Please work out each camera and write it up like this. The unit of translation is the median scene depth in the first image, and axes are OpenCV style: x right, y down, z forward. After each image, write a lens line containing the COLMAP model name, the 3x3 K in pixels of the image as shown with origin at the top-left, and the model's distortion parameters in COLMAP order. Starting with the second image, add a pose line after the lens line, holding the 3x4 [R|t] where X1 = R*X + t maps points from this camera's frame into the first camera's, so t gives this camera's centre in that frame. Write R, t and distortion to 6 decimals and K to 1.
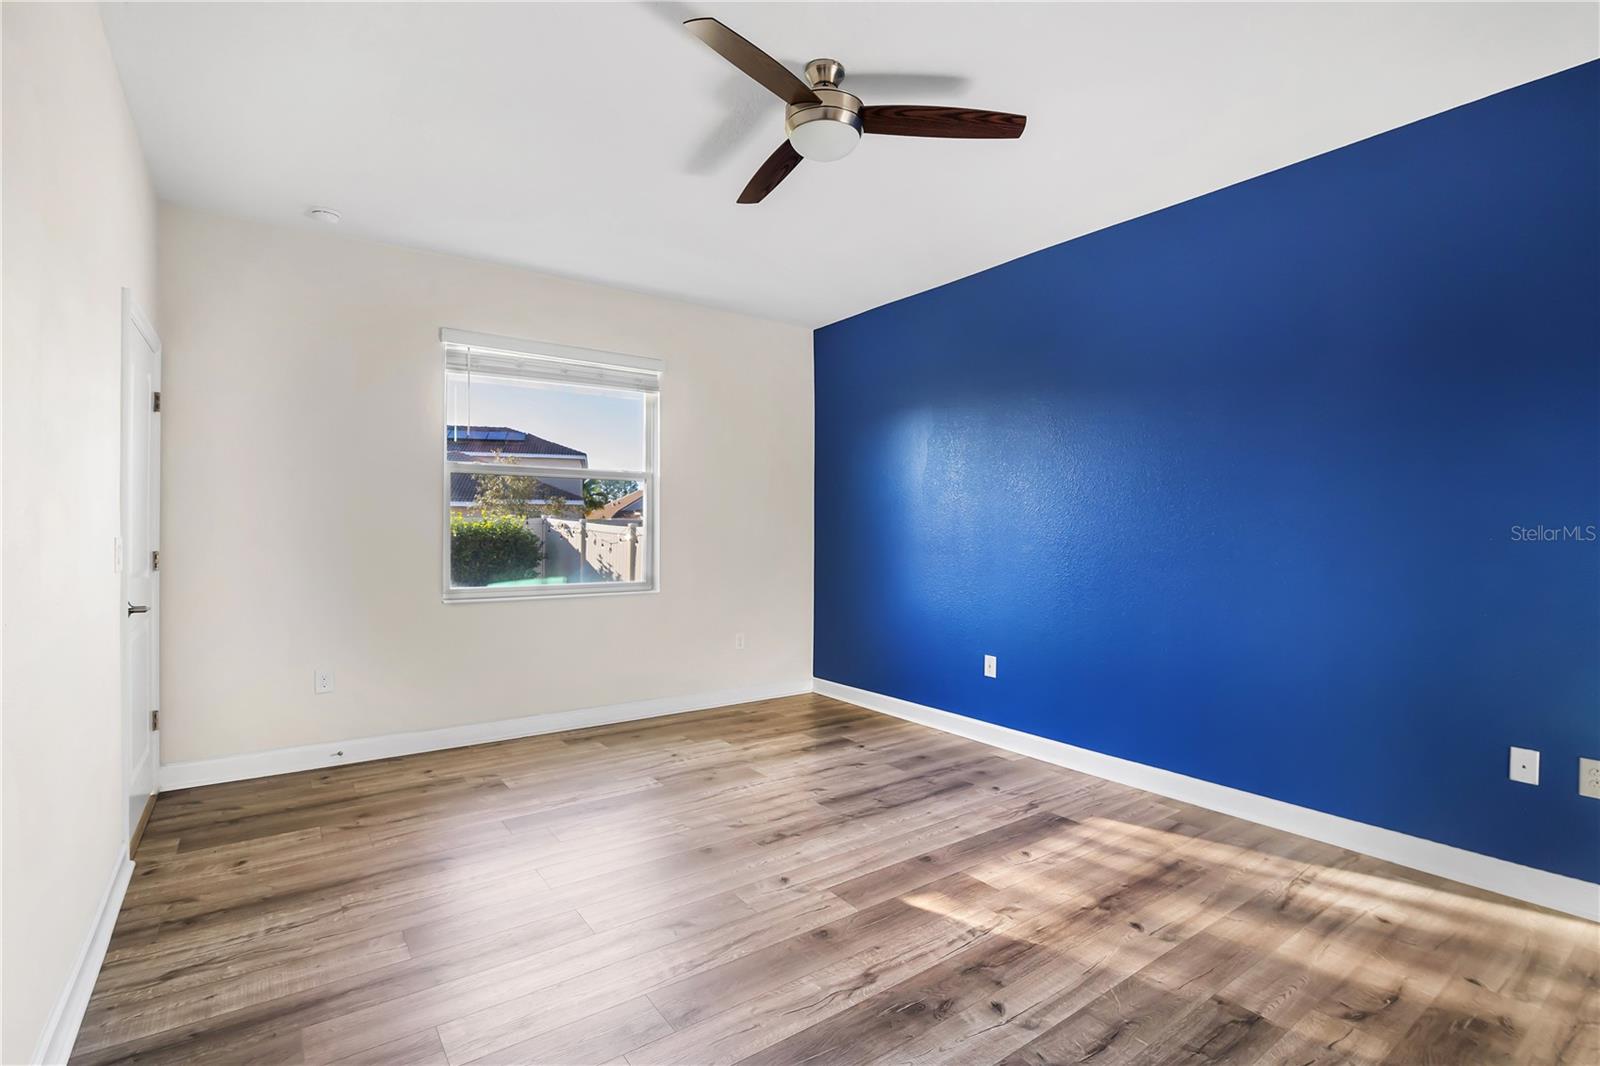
lens RADIAL K [[739.4, 0, 802.4], [0, 739.4, 534.4], [0, 0, 1]] dist [-0.000188, -0.000983]
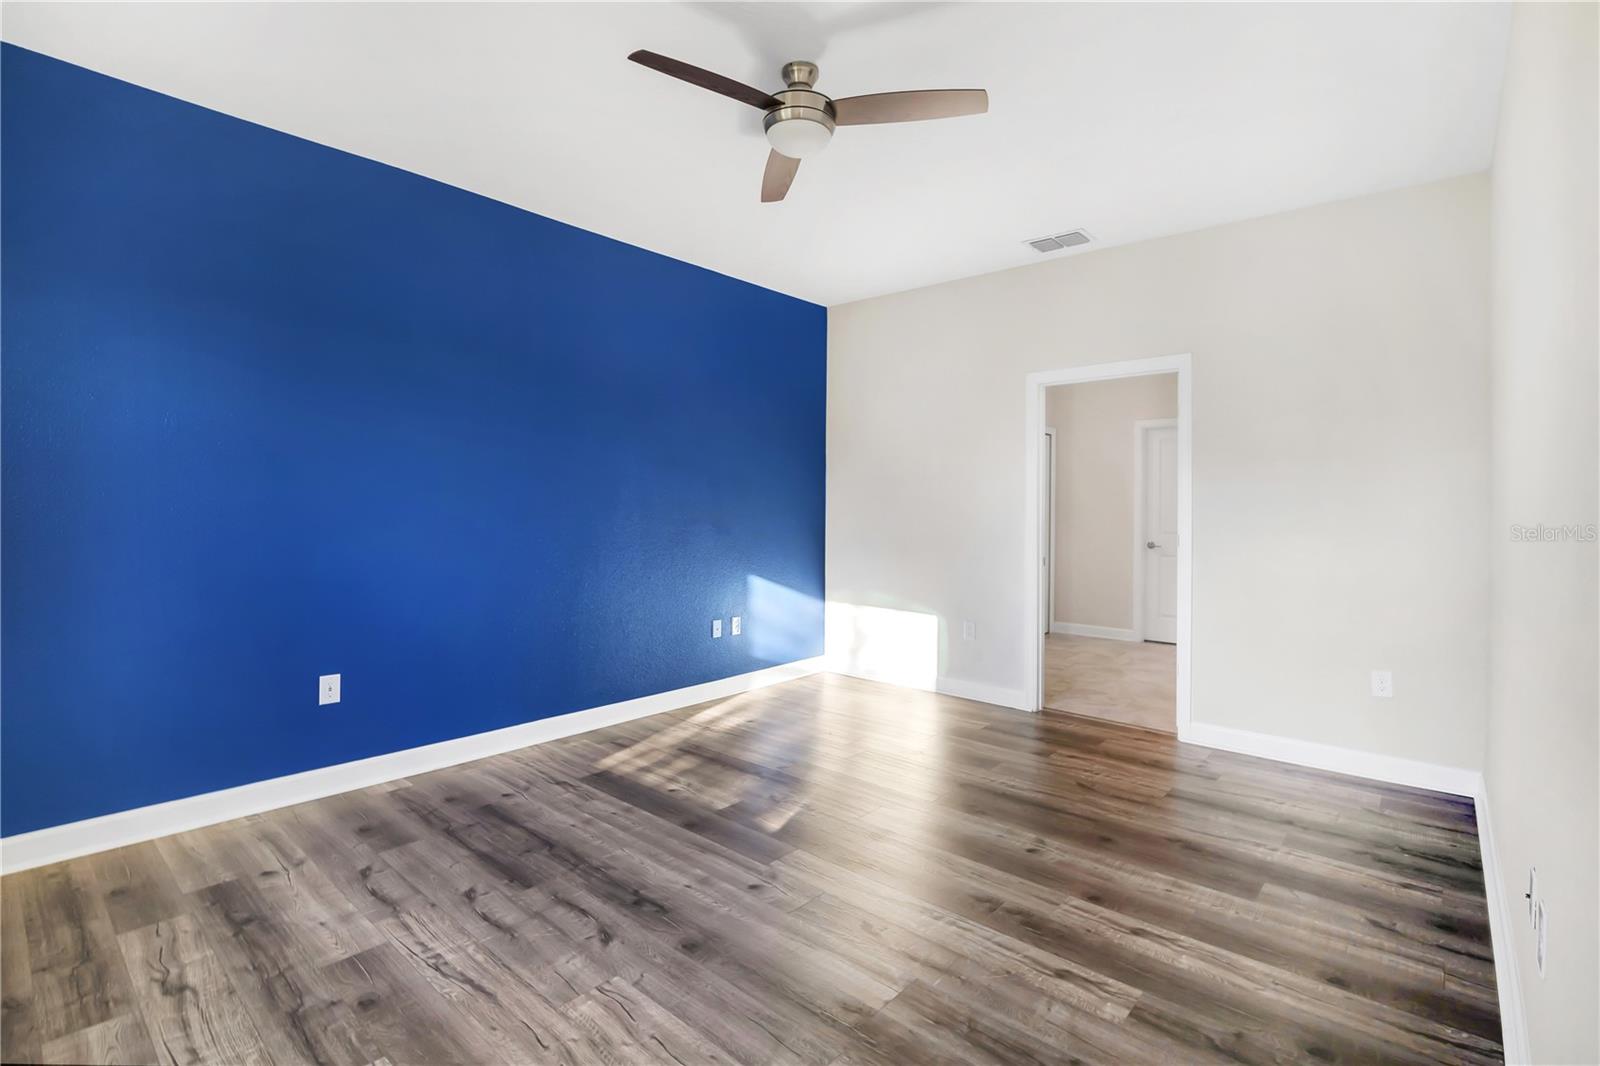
lens RADIAL K [[739.4, 0, 802.7], [0, 739.4, 525.3], [0, 0, 1]] dist [-0.000188, -0.000983]
pose [[-0.216828, -0.023953, 0.975916, -0.744549], [-0.004275, 0.999713, 0.023588, -0.010859], [-0.976201, 0.000943, -0.216868, 0.903309]]
